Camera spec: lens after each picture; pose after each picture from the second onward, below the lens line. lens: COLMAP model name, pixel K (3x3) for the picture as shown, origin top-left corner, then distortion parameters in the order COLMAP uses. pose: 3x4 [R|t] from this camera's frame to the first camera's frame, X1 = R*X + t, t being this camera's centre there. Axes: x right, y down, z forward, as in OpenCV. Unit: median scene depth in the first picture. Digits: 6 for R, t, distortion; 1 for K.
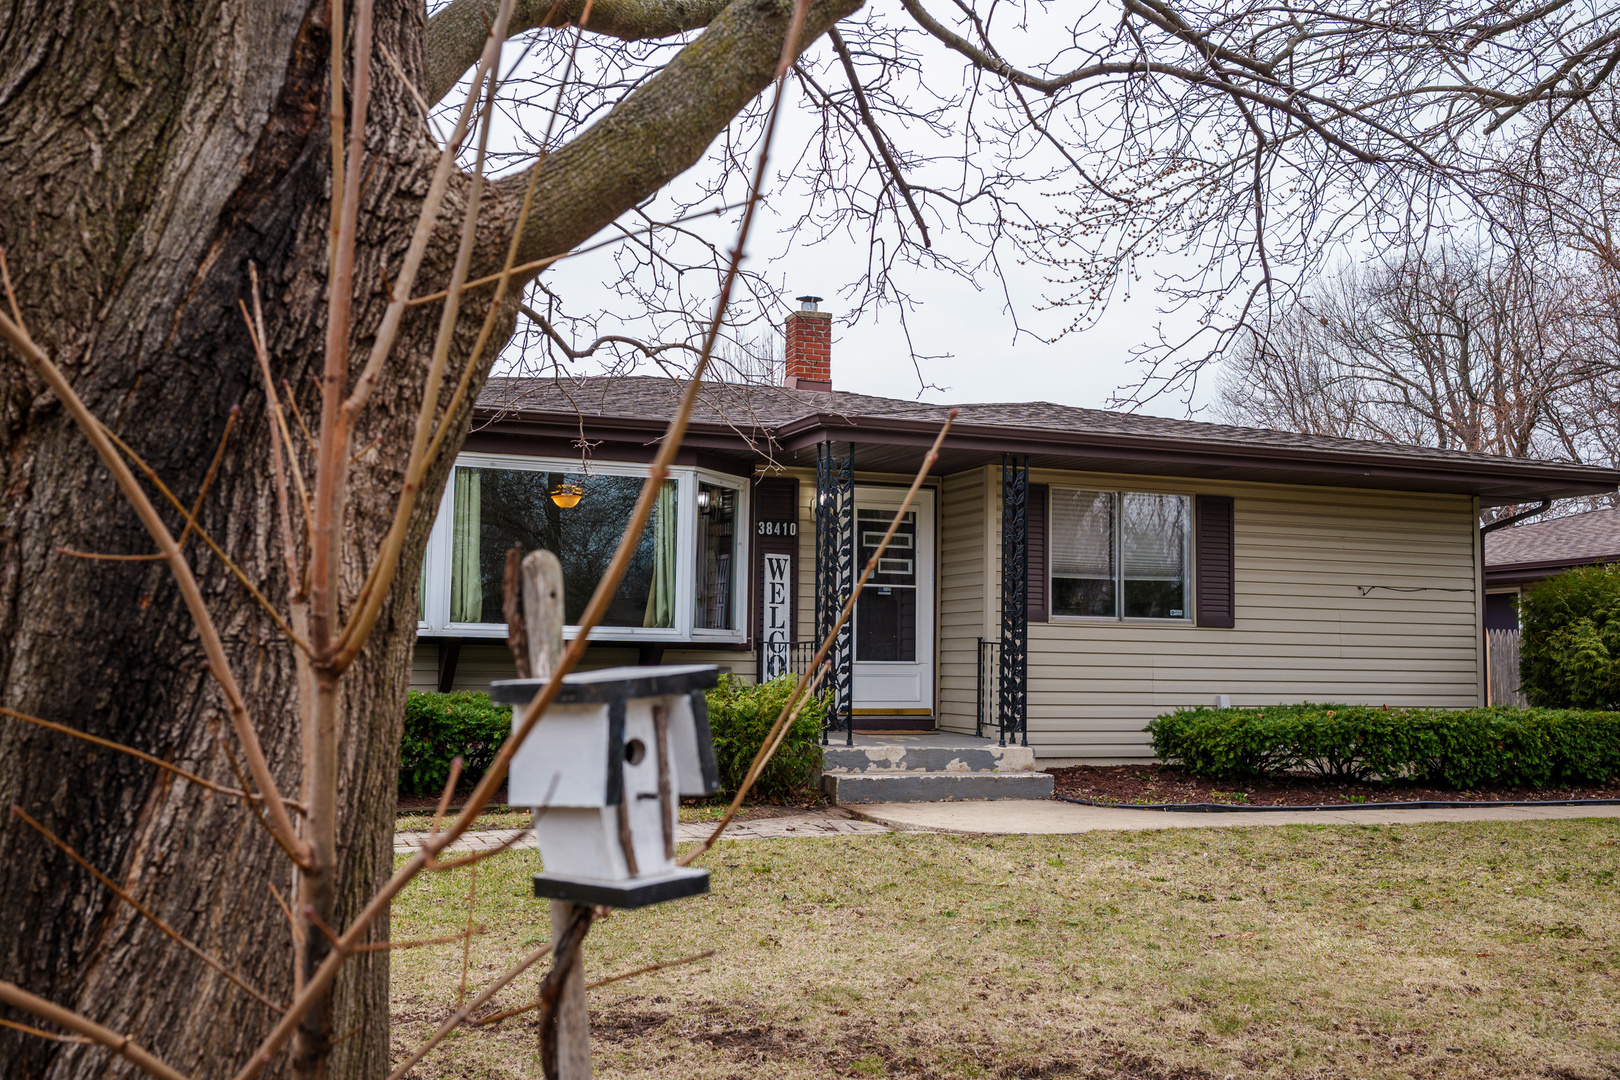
lens RADIAL K [[1557.6, 0, 816.9], [0, 1557.6, 532.8], [0, 0, 1]] dist [0.036034, 0.000000]
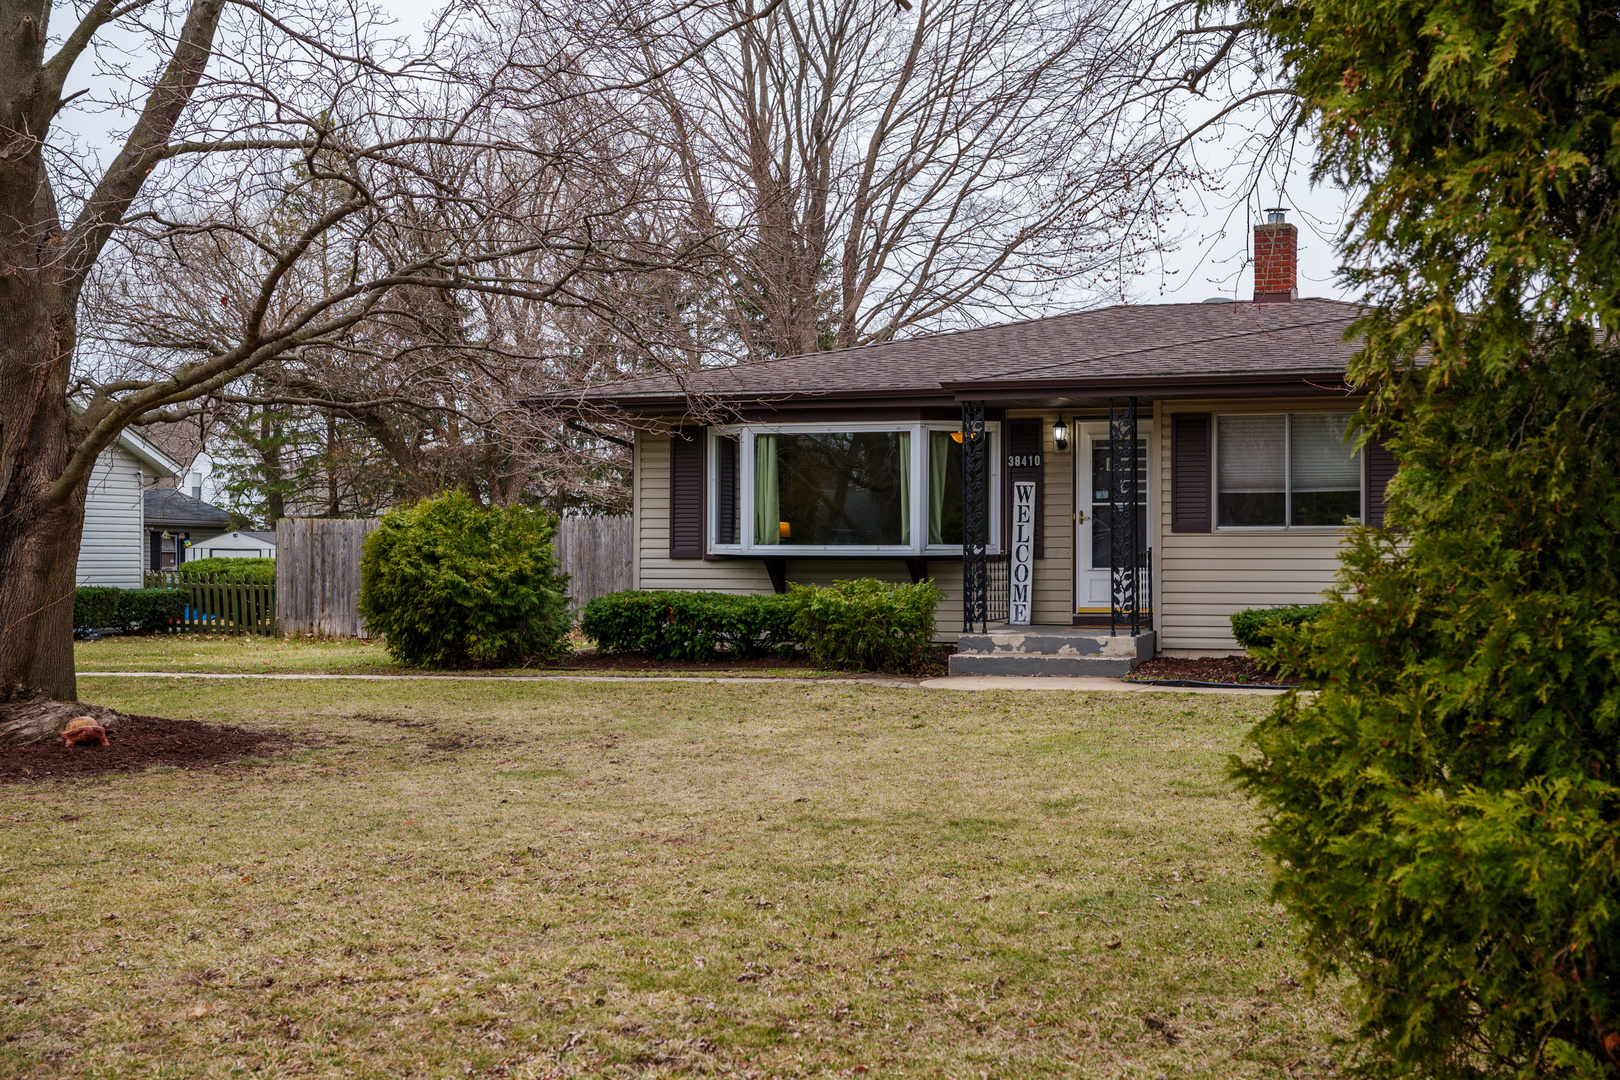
lens RADIAL K [[2323.1, 0, 810.3], [0, 2323.1, 536.1], [0, 0, 1]] dist [0.033470, 0.000000]
pose [[0.742861, -0.020407, -0.669135, 1.082958], [0.066291, 0.996865, 0.043194, -0.034222], [0.666156, -0.076445, 0.741885, -0.476935]]
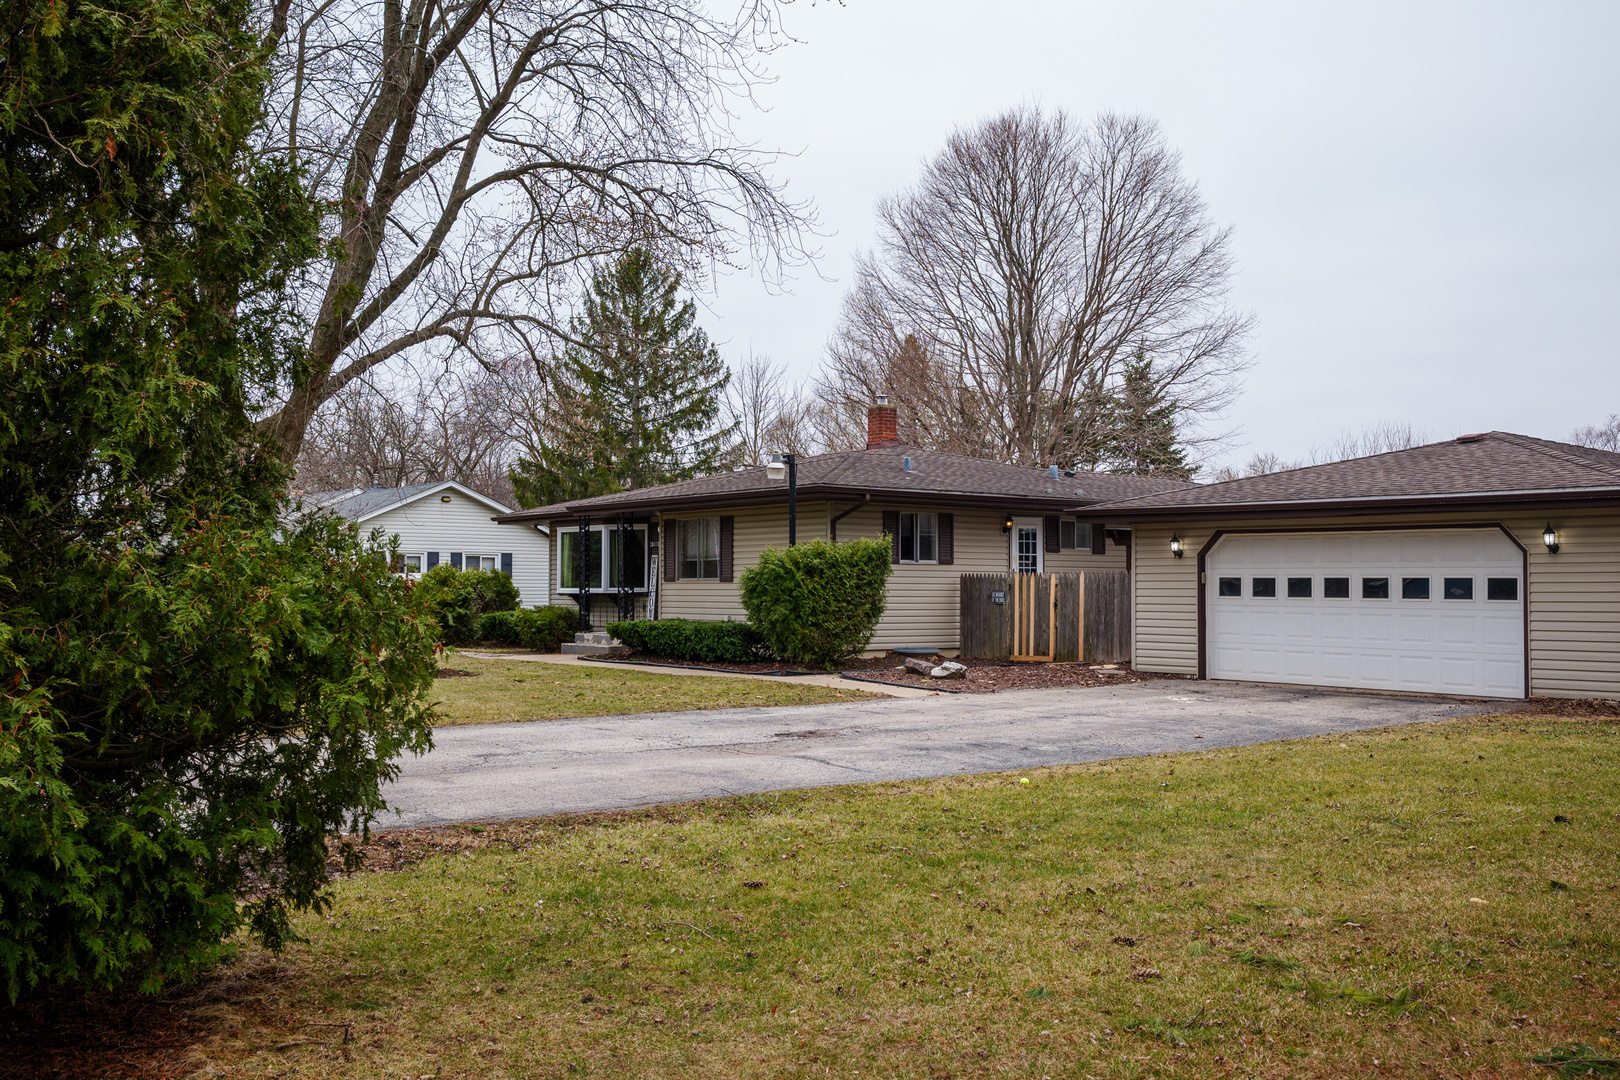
lens RADIAL K [[1557.6, 0, 812.1], [0, 1557.6, 544.5], [0, 0, 1]] dist [0.036034, 0.000000]
pose [[0.275139, -0.042218, -0.960477, 2.303046], [0.082733, 0.996369, -0.020096, 0.064639], [0.957838, -0.073934, 0.277633, 0.582337]]
